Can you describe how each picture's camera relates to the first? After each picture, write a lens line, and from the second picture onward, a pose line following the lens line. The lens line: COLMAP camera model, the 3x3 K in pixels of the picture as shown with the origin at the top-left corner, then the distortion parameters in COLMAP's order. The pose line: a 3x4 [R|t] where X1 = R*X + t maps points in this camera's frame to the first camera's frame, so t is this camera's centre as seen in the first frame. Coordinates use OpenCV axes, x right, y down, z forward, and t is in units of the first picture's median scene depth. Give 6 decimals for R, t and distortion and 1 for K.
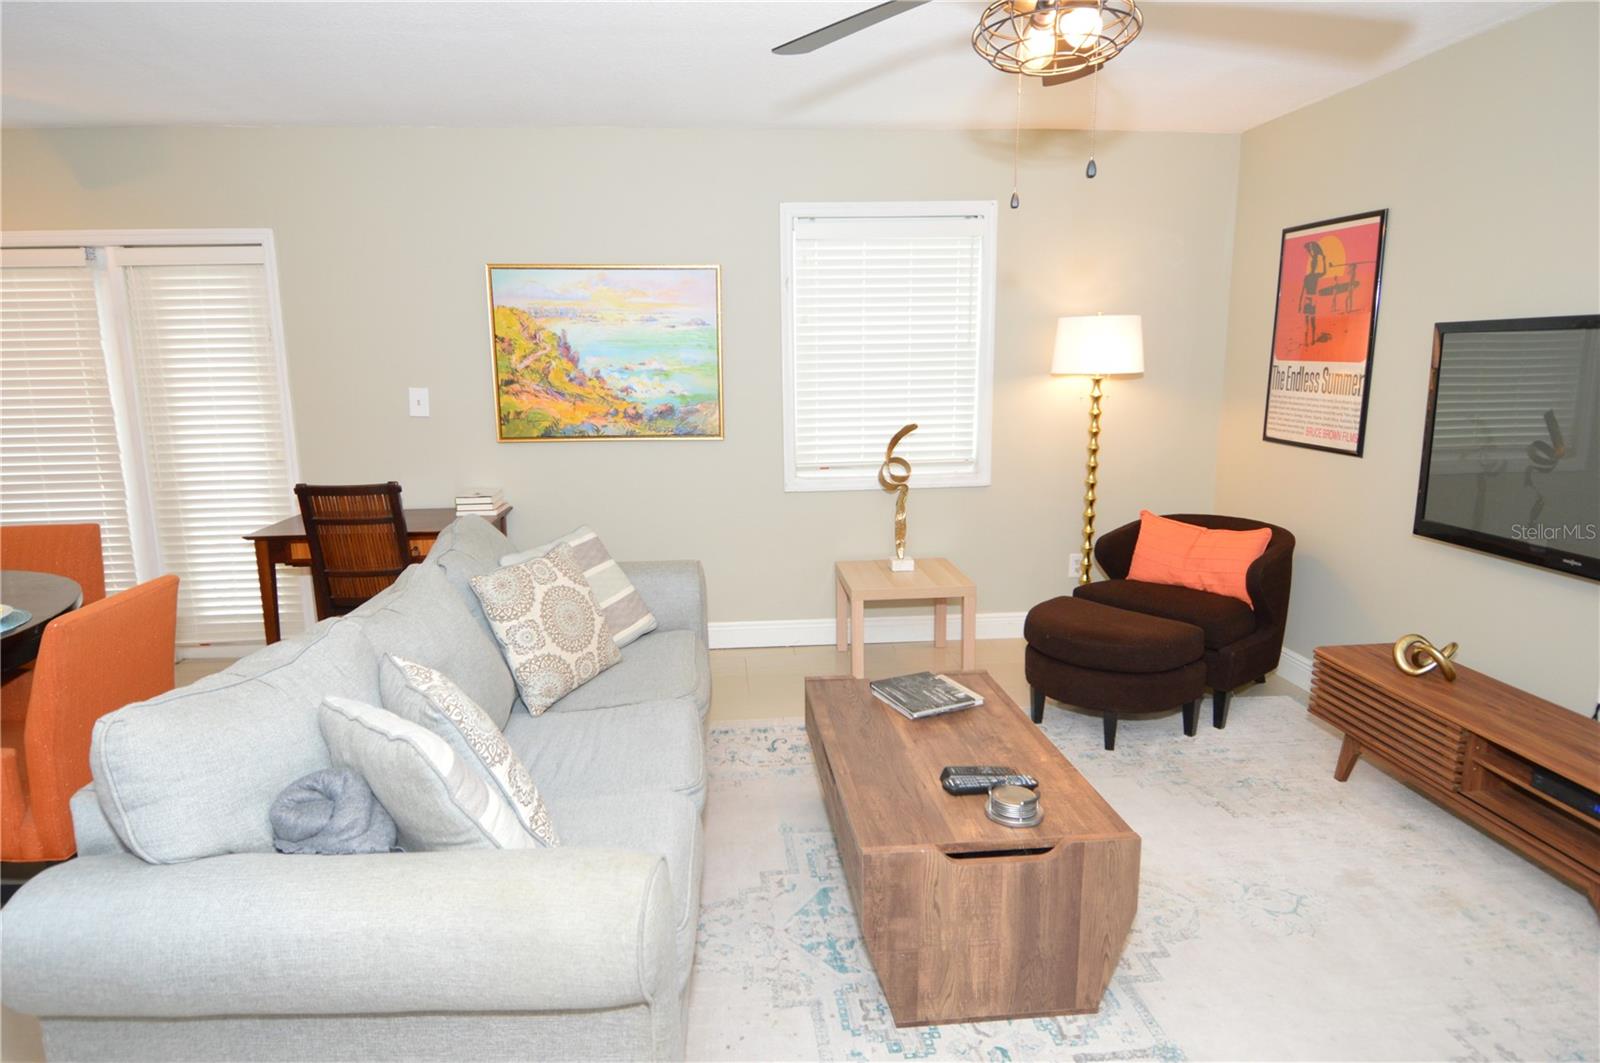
lens RADIAL K [[903.8, 0, 820.2], [0, 903.8, 532.6], [0, 0, 1]] dist [0.025515, -0.035917]
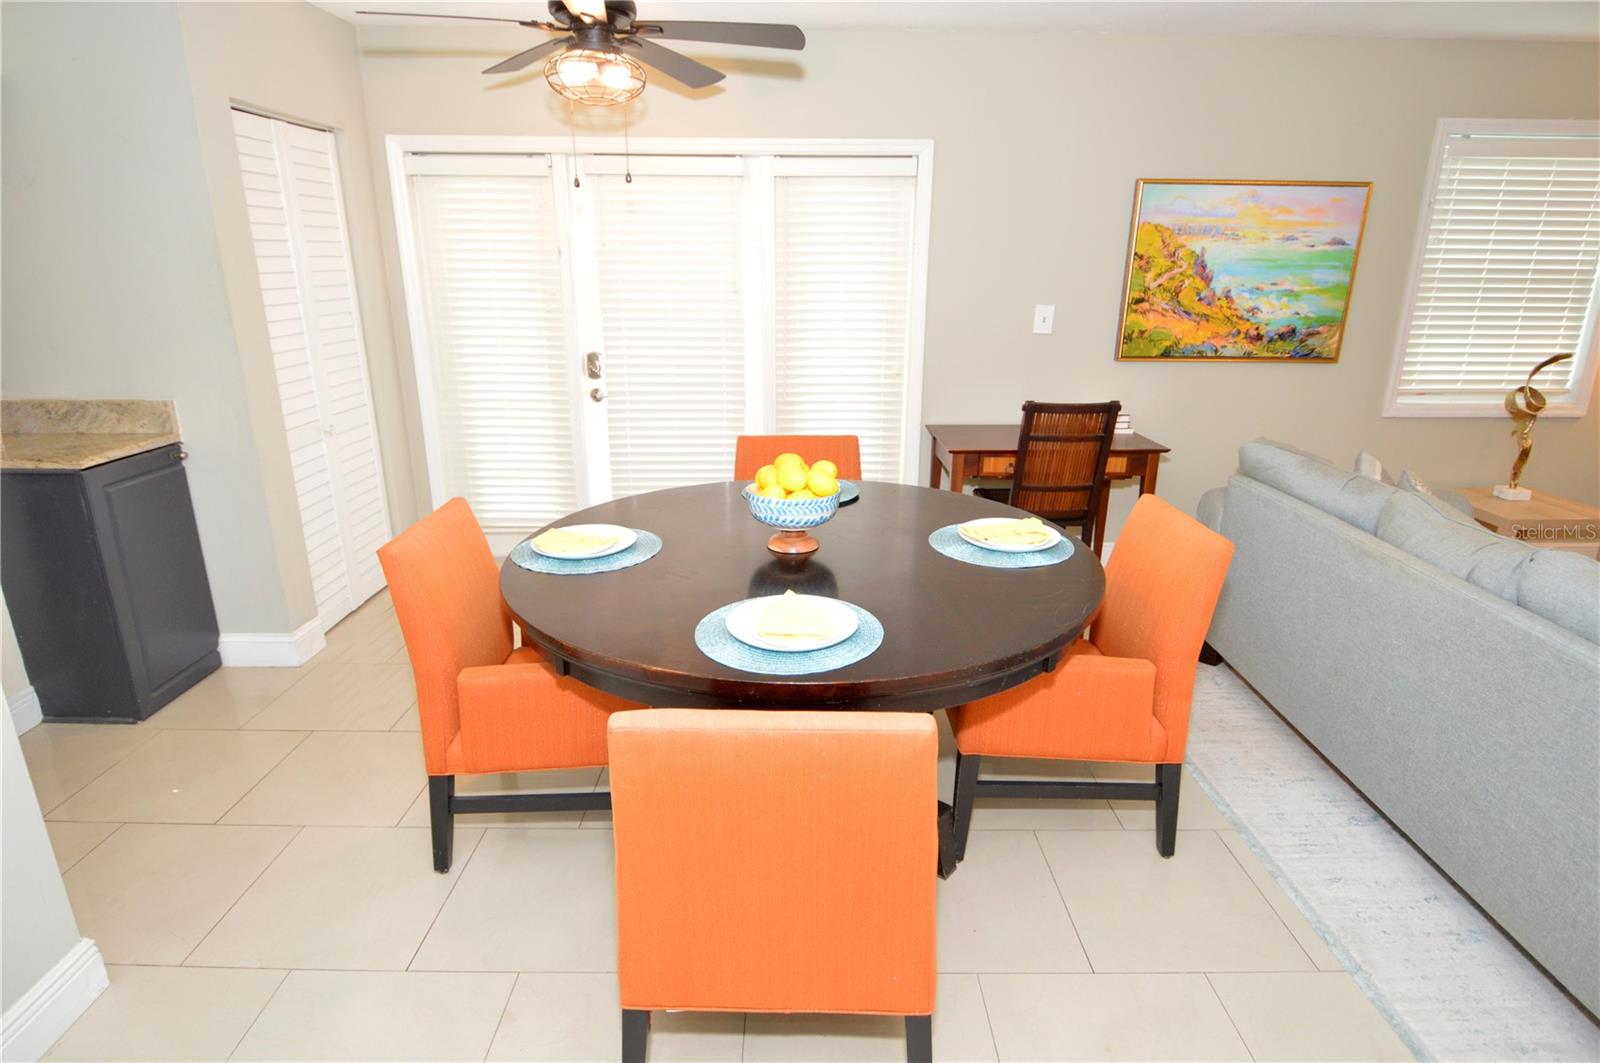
lens RADIAL K [[852.2, 0, 810.4], [0, 852.2, 525.5], [0, 0, 1]] dist [0.020010, -0.029453]
pose [[0.997712, 0.034612, -0.058076, -0.640849], [-0.028754, 0.994689, 0.098825, -0.001216], [0.061188, -0.096929, 0.993409, 0.013530]]
